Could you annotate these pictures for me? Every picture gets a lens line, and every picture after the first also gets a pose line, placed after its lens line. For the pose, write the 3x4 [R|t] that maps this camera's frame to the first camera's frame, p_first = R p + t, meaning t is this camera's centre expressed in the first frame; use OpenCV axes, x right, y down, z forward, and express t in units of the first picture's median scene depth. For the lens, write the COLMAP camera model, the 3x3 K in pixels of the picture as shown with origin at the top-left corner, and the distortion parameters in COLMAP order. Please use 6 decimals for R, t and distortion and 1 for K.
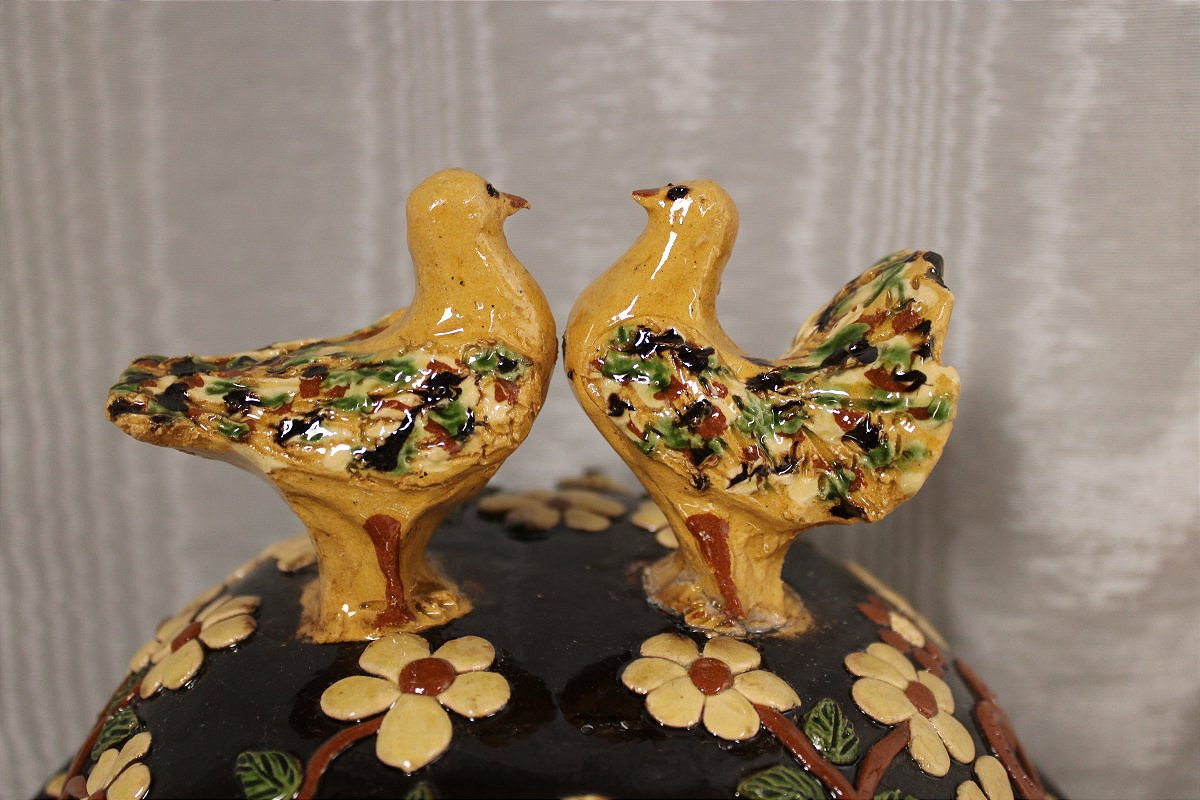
lens RADIAL K [[1269.5, 0, 600.0], [0, 1269.5, 400.0], [0, 0, 1]] dist [-0.103336, 0.010676]
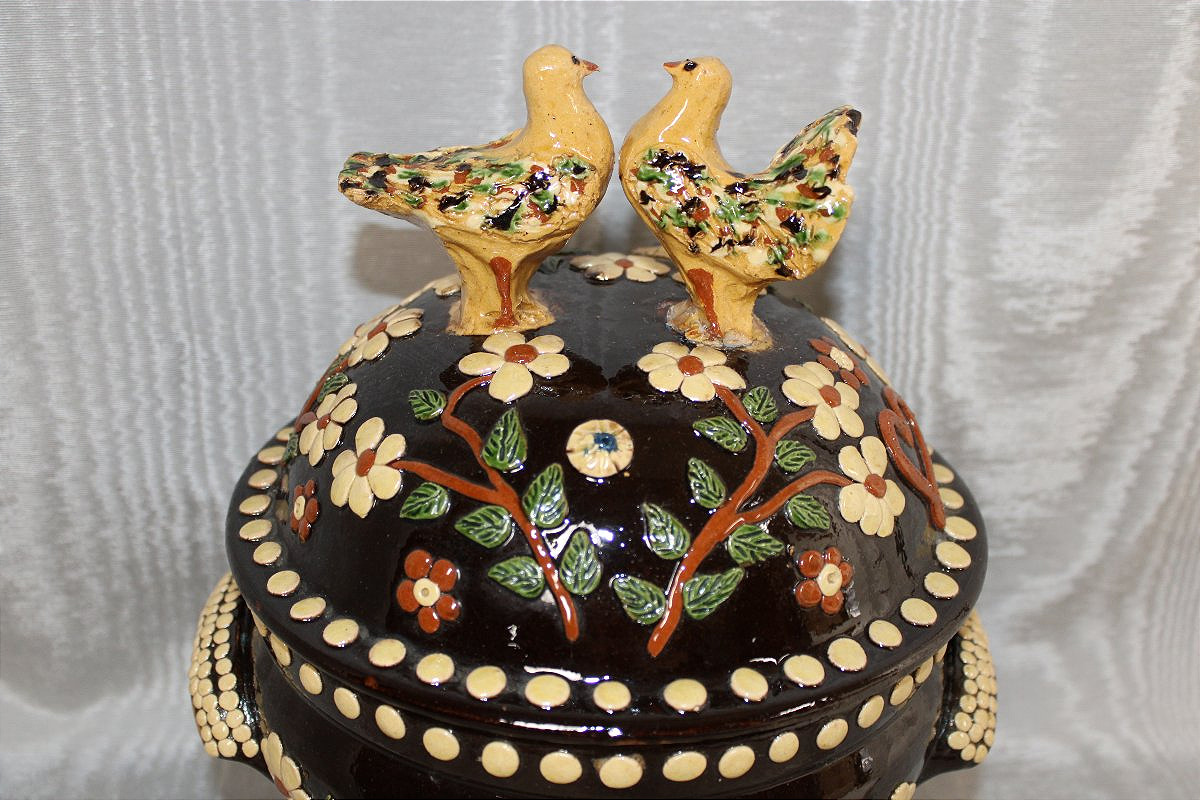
lens RADIAL K [[1495.5, 0, 597.5], [0, 1495.5, 432.6], [0, 0, 1]] dist [-0.114683, -0.036758]
pose [[0.989108, 0.071950, -0.128409, 0.220281], [-0.050101, 0.984865, 0.165921, -0.013262], [0.138404, -0.157681, 0.977743, -0.925802]]
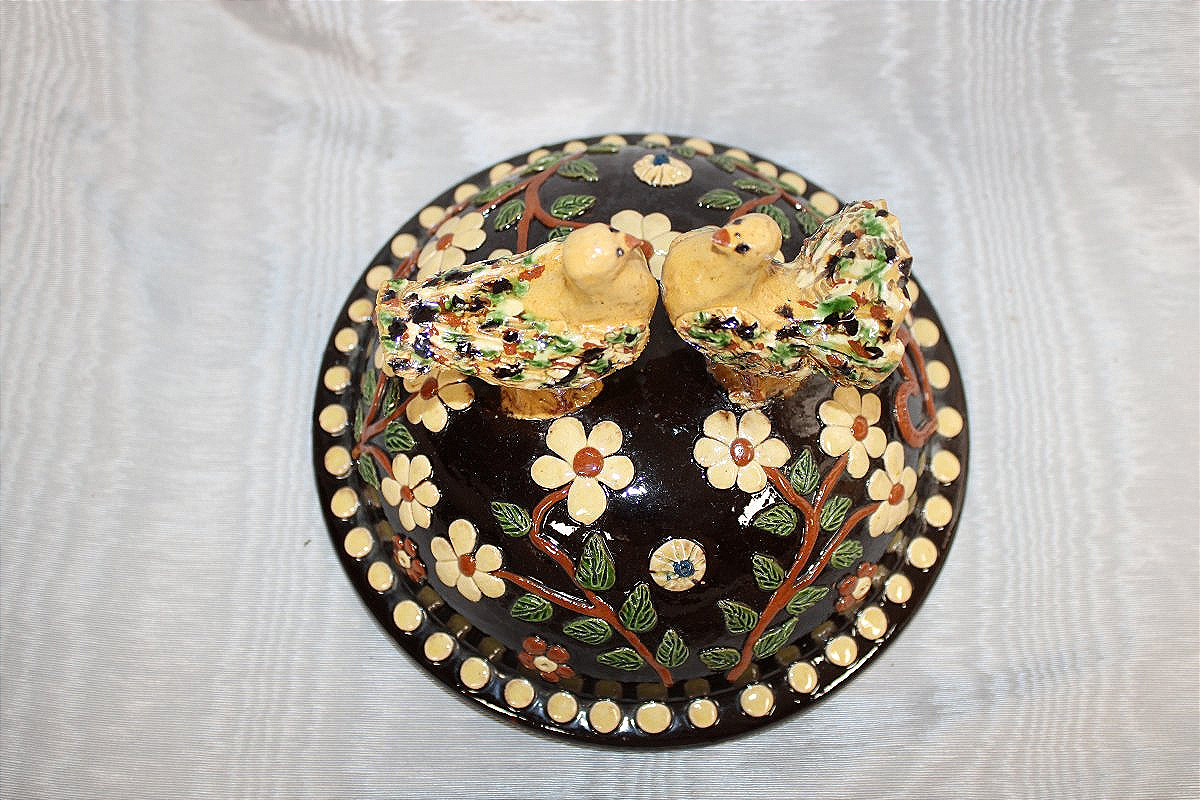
lens RADIAL K [[1269.5, 0, 600.0], [0, 1269.5, 400.0], [0, 0, 1]] dist [-0.103336, 0.010676]
pose [[0.999720, -0.023408, -0.003317, -0.108121], [0.017214, 0.624527, 0.780813, -1.241289], [-0.016206, -0.780652, 0.624756, -0.084044]]
